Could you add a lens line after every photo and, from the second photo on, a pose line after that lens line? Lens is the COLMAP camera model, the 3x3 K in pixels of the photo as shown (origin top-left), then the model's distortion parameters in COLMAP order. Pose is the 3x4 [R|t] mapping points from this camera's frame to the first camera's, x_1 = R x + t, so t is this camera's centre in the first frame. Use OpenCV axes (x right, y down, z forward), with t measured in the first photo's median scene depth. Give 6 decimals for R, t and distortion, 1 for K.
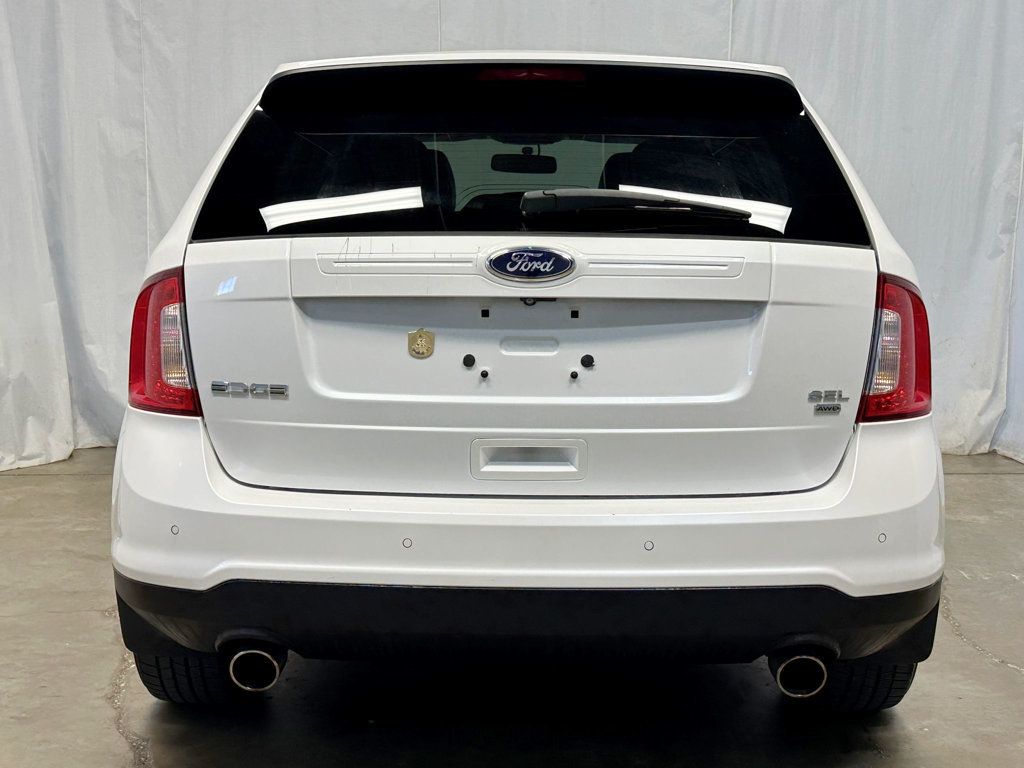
lens RADIAL K [[1341.5, 0, 512.0], [0, 1341.5, 384.0], [0, 0, 1]] dist [0.116701, -0.010276]
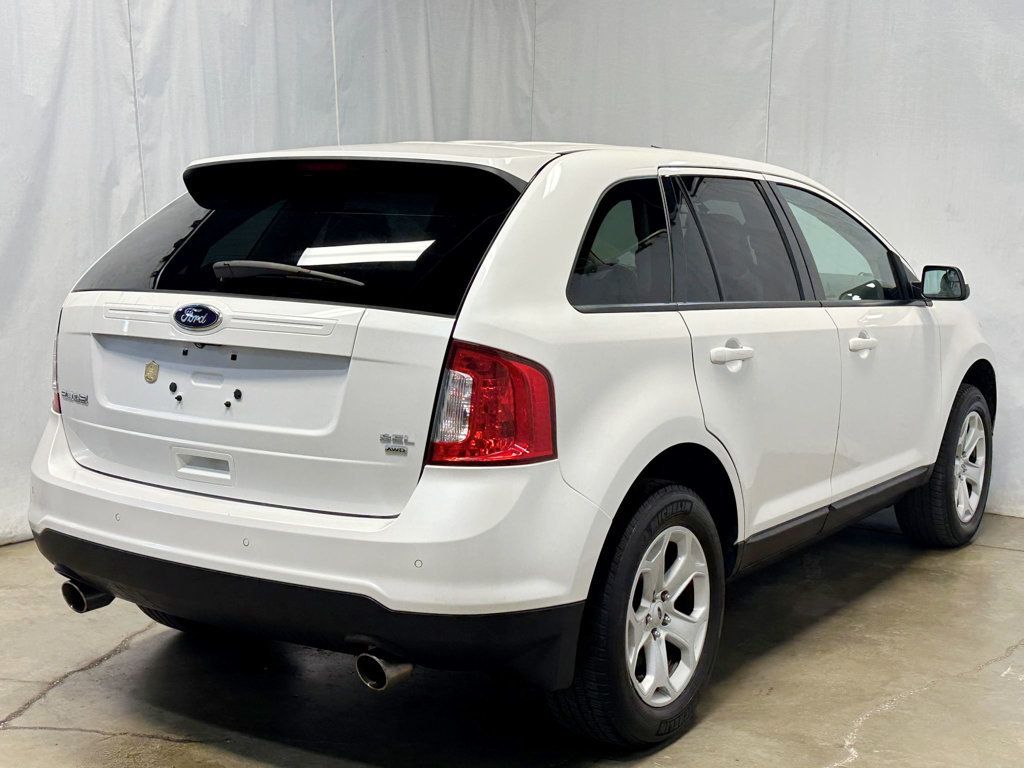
lens RADIAL K [[1341.5, 0, 512.0], [0, 1341.5, 384.0], [0, 0, 1]] dist [0.116701, -0.010276]
pose [[0.830665, 0.072271, -0.552062, 0.982212], [-0.084432, 0.996423, 0.003402, -0.053201], [0.550333, 0.043786, 0.833796, 0.067114]]
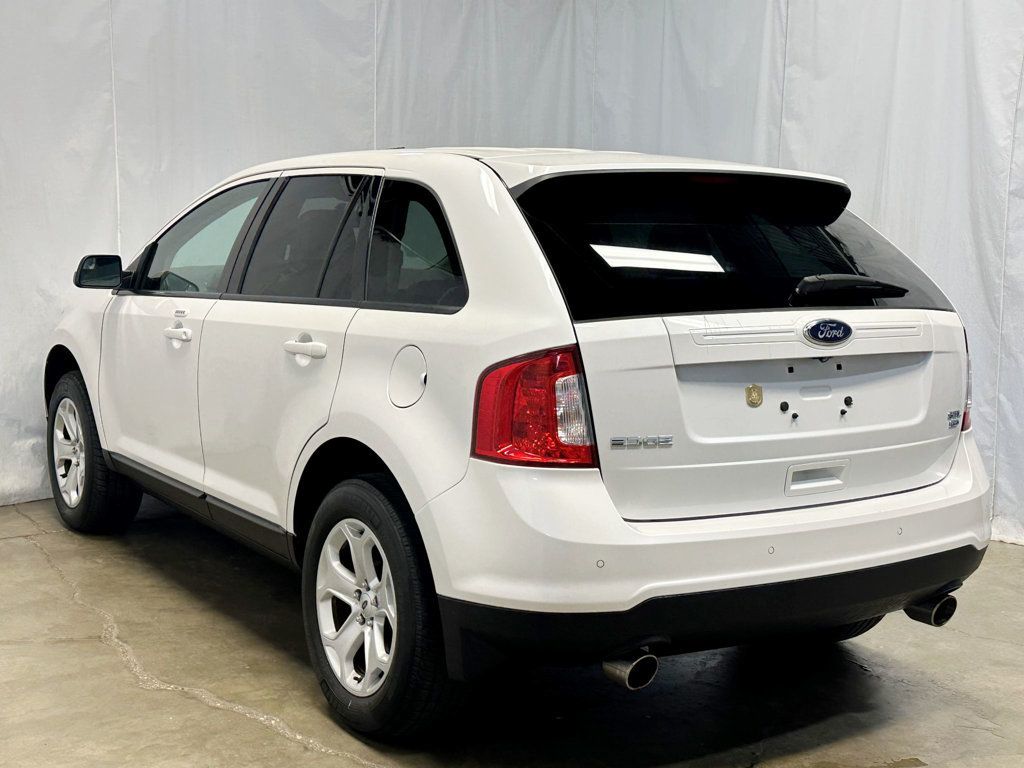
lens RADIAL K [[1341.5, 0, 512.0], [0, 1341.5, 384.0], [0, 0, 1]] dist [0.116701, -0.010276]
pose [[0.832278, -0.057044, 0.551415, -0.972884], [0.061577, 0.998049, 0.010307, -0.068939], [-0.550928, 0.025376, 0.834167, 0.048366]]
